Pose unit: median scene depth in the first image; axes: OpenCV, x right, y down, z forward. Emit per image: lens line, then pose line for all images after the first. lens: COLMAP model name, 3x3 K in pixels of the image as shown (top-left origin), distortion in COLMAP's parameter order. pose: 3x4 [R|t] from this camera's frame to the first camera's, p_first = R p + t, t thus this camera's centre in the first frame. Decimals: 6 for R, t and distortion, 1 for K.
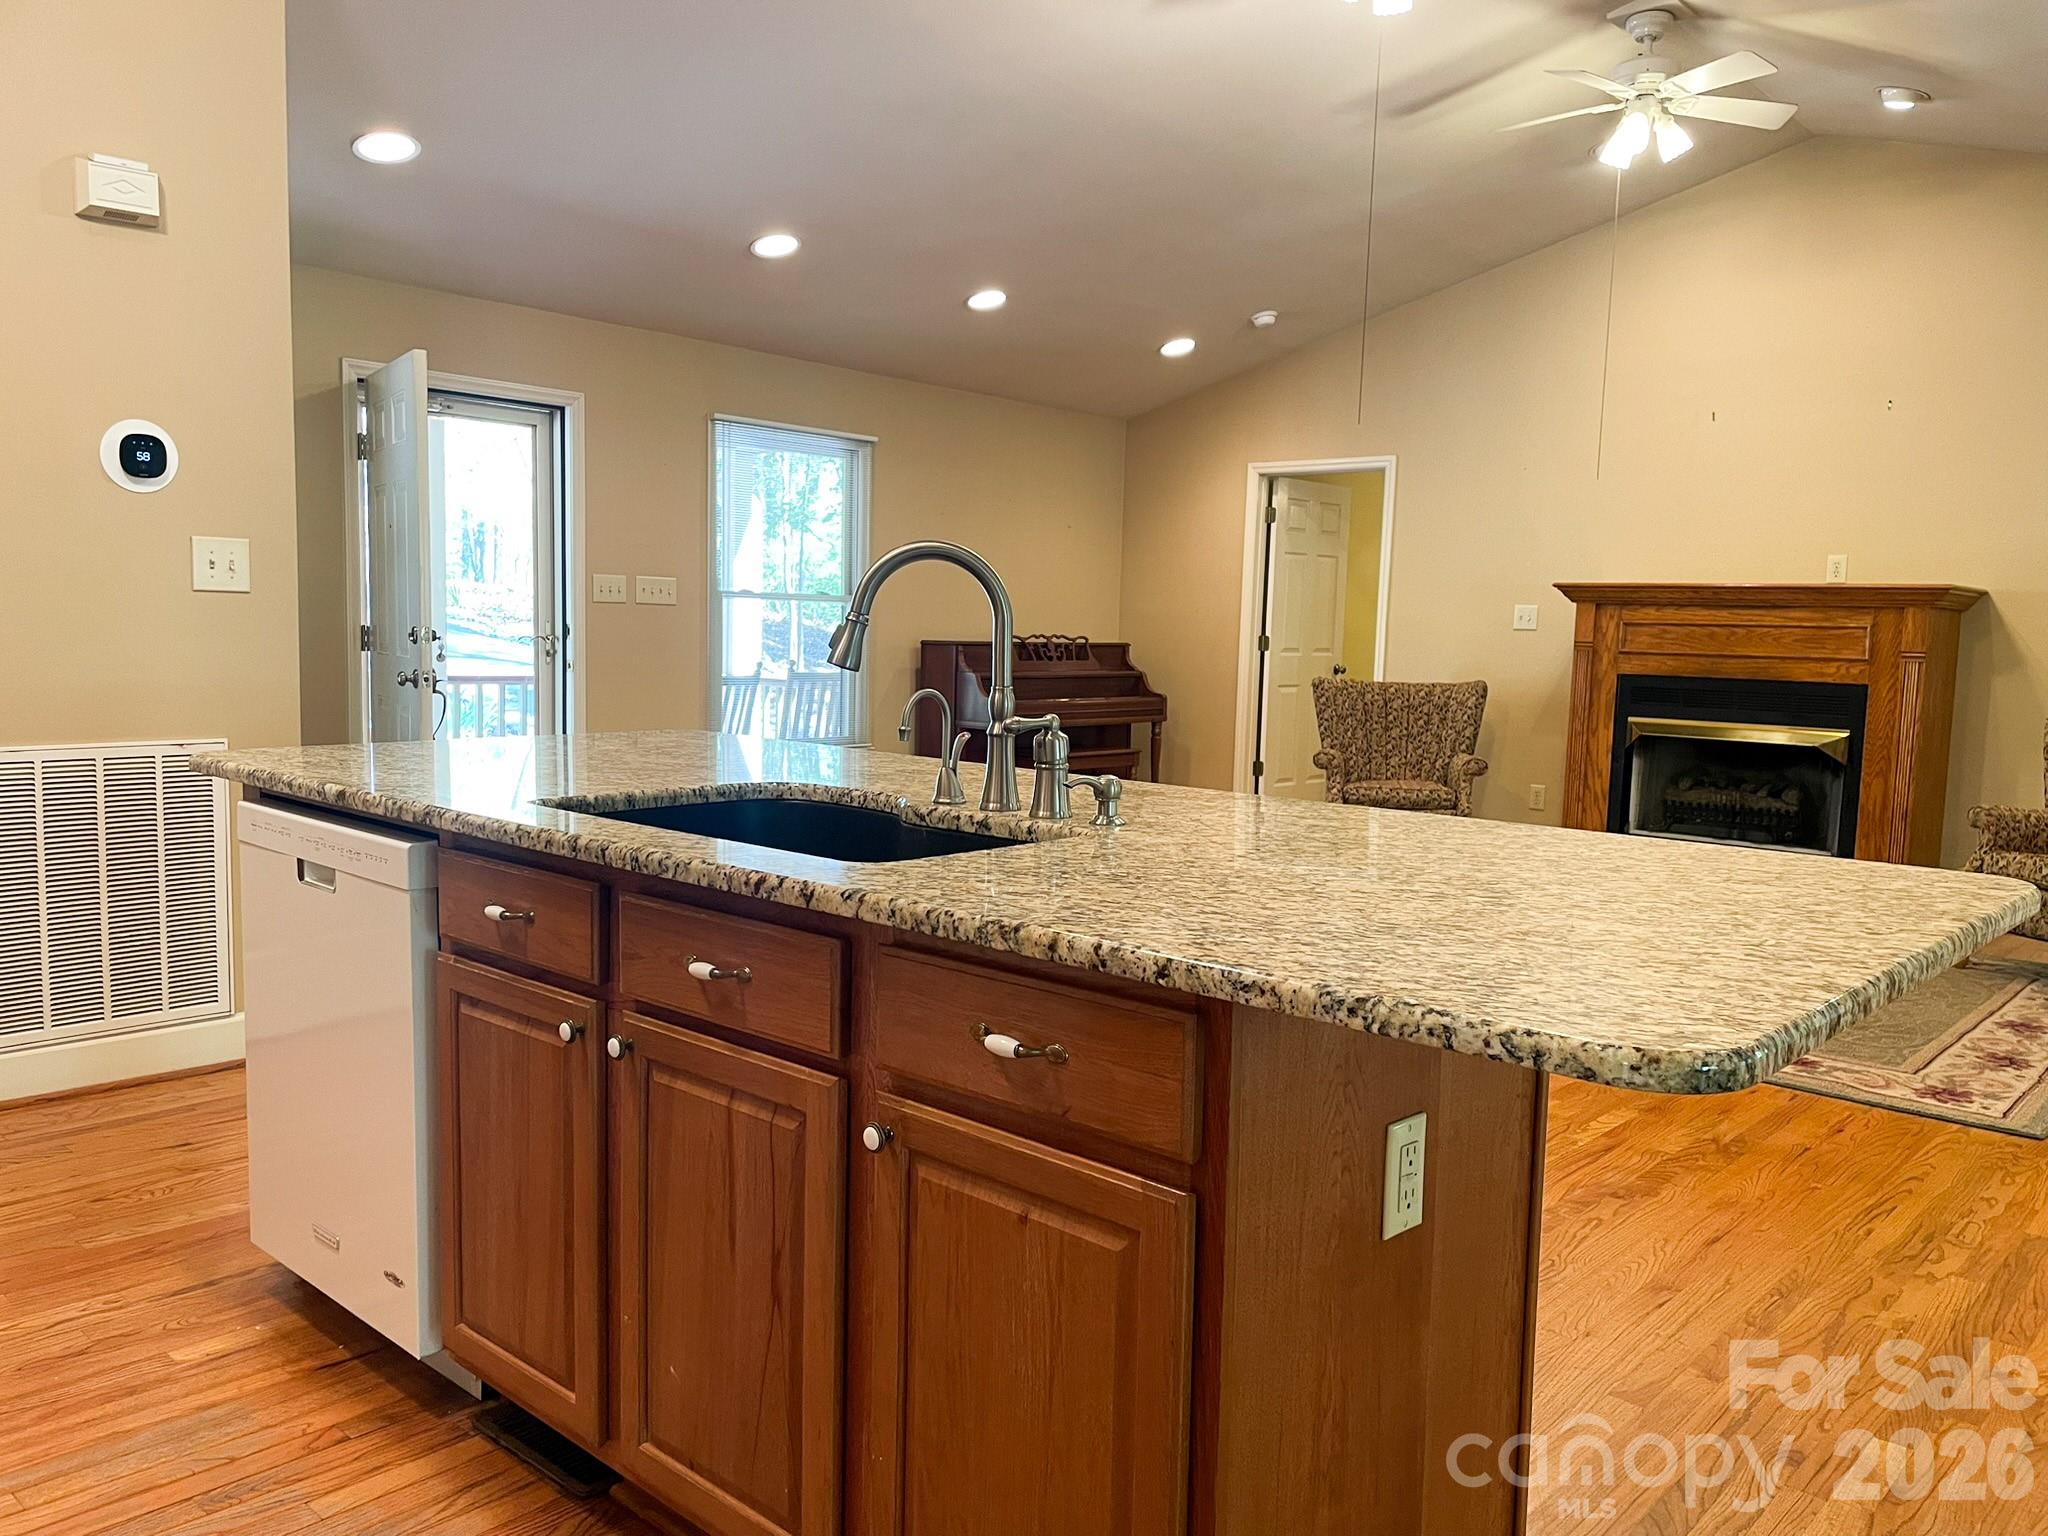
lens RADIAL K [[1542.1, 0, 1035.5], [0, 1542.1, 774.2], [0, 0, 1]] dist [0.091707, -0.116054]
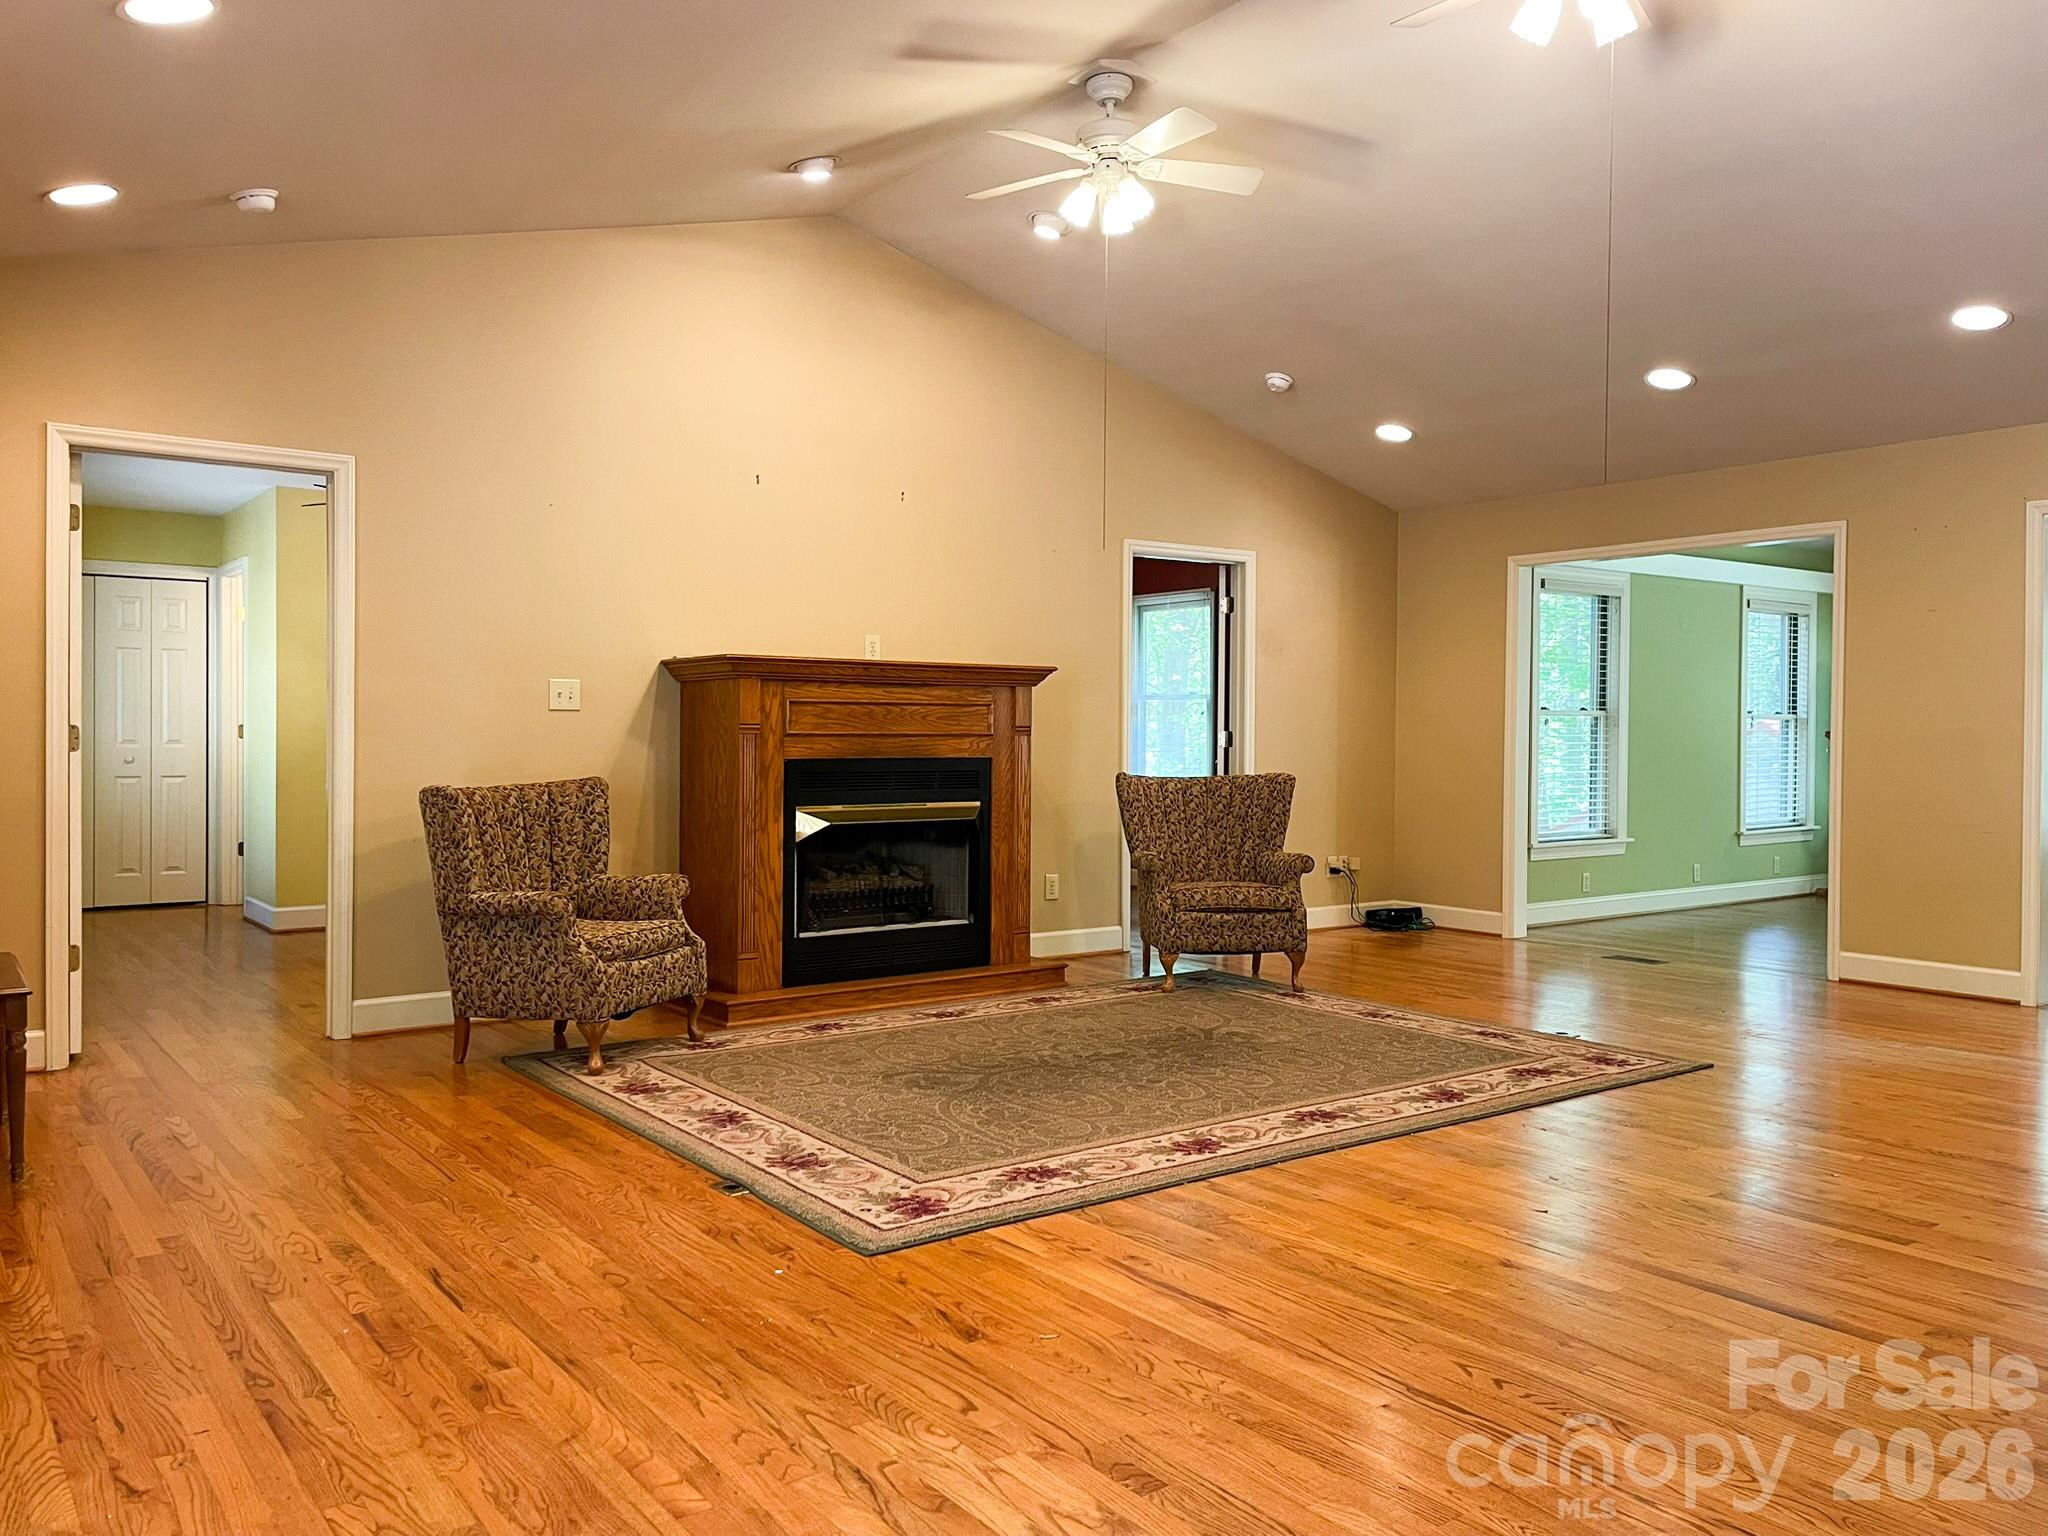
lens RADIAL K [[1542.1, 0, 1026.6], [0, 1542.1, 759.0], [0, 0, 1]] dist [0.091707, -0.116054]
pose [[0.198491, -0.045756, 0.979034, -0.496426], [0.097719, 0.994856, 0.026683, -0.081851], [-0.975219, 0.090374, 0.201942, 0.761624]]
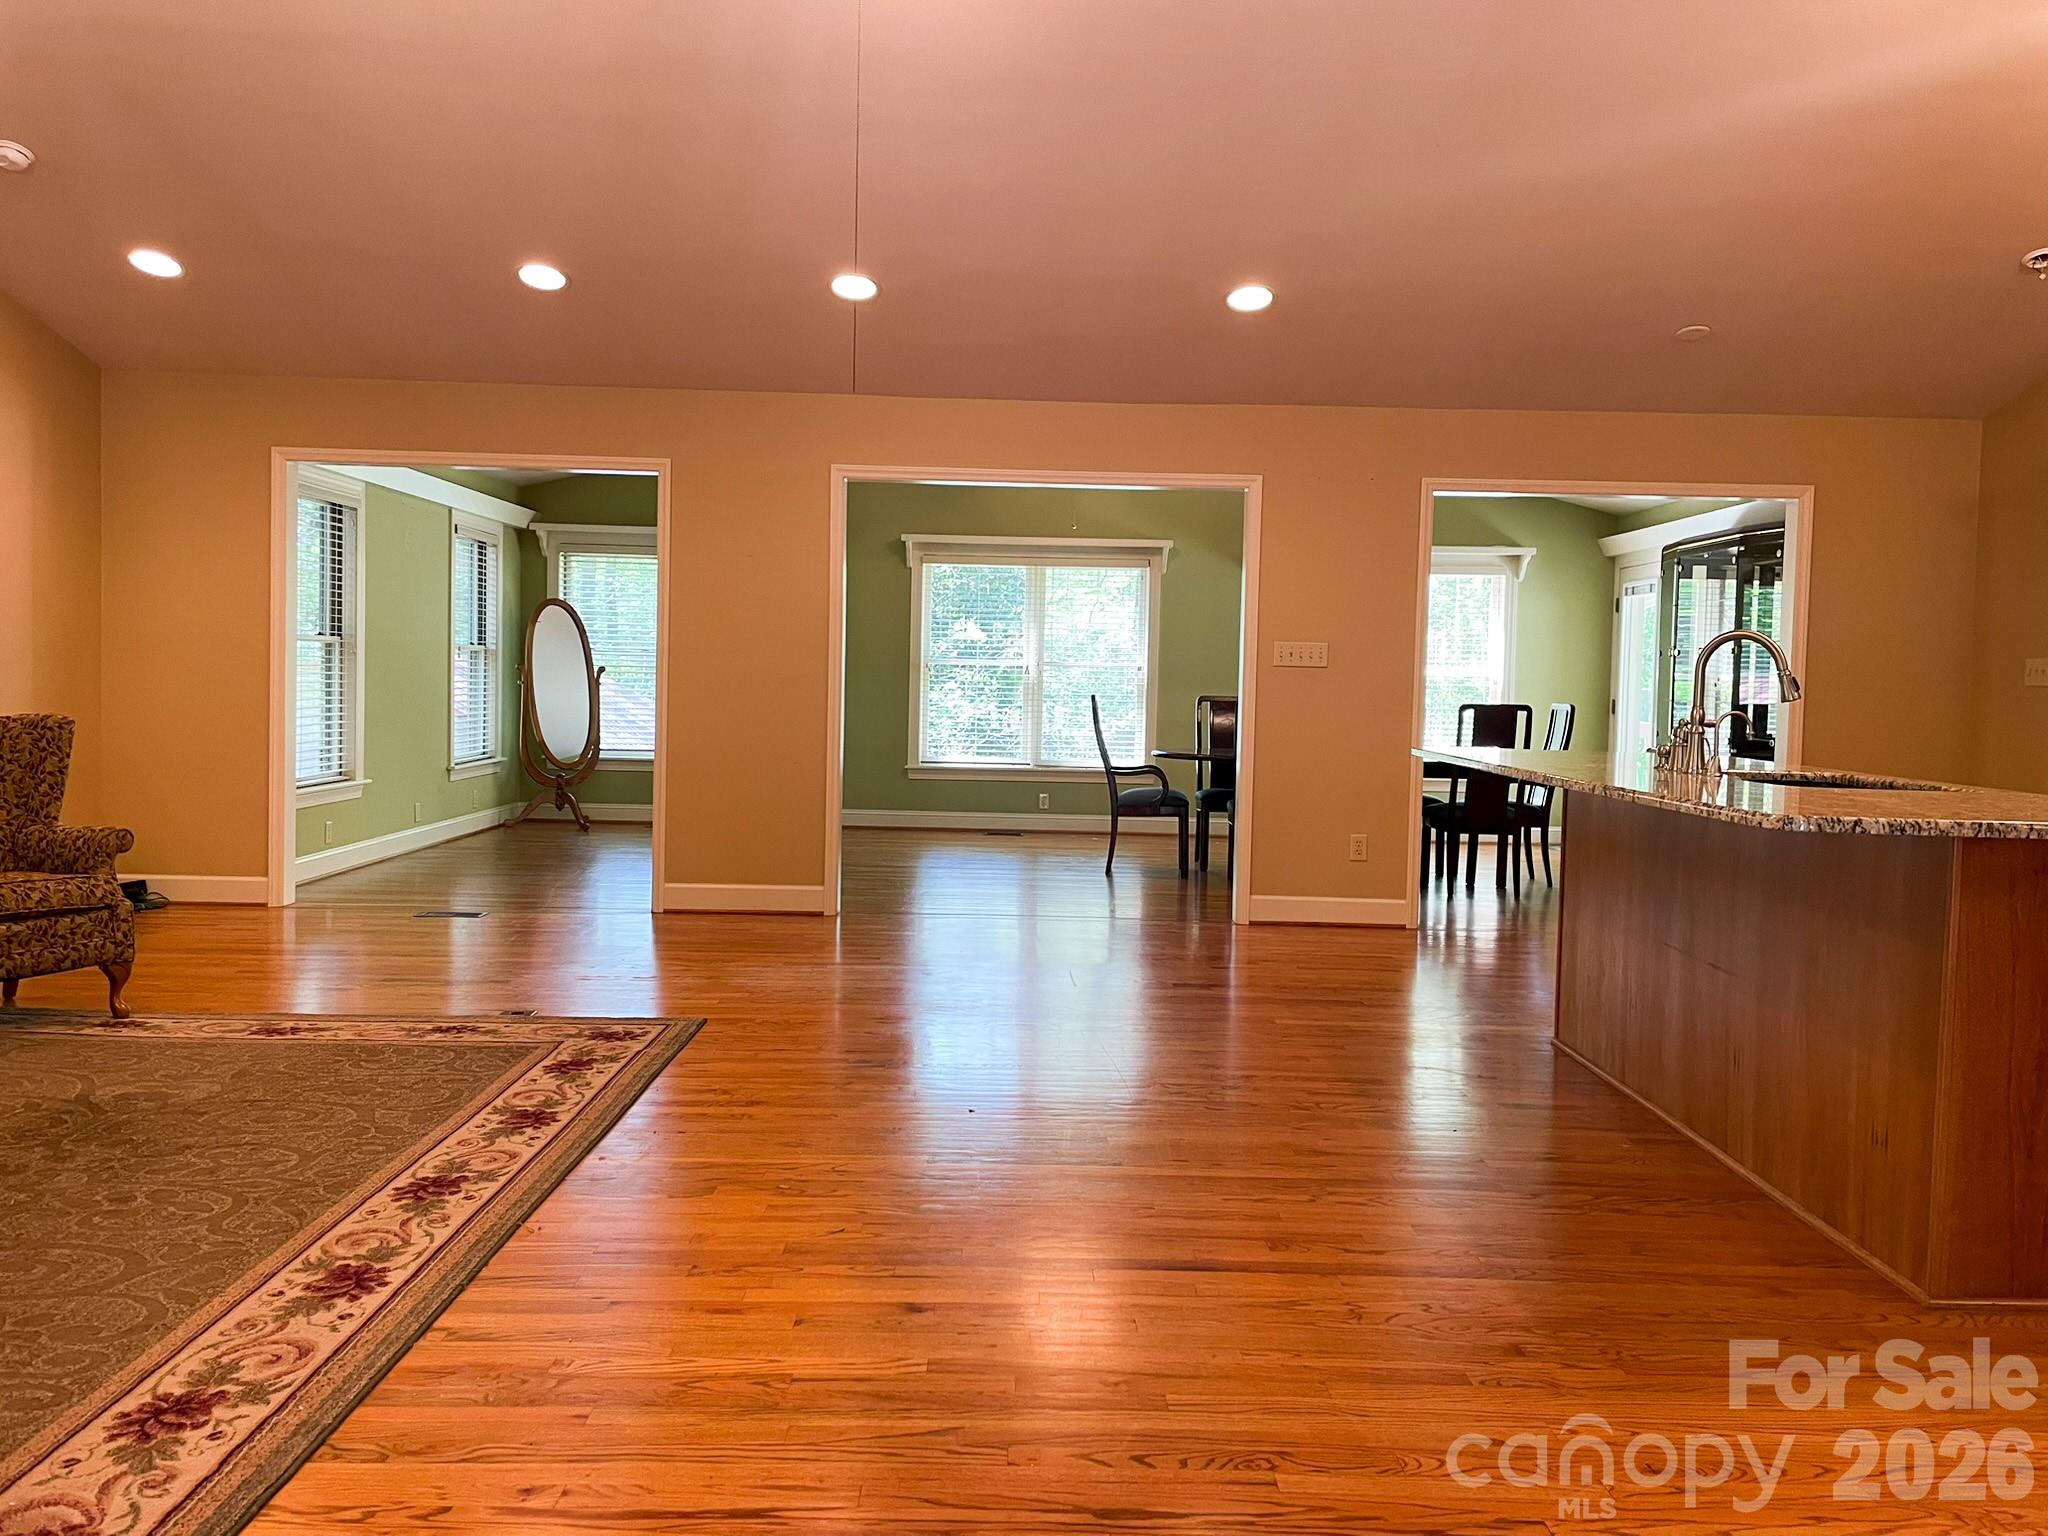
lens RADIAL K [[1542.1, 0, 1034.3], [0, 1542.1, 741.1], [0, 0, 1]] dist [0.091707, -0.116054]
pose [[-0.674808, -0.074503, 0.734223, -0.296980], [0.030604, 0.991210, 0.128707, -0.097808], [-0.737358, 0.109322, -0.666597, 0.972485]]
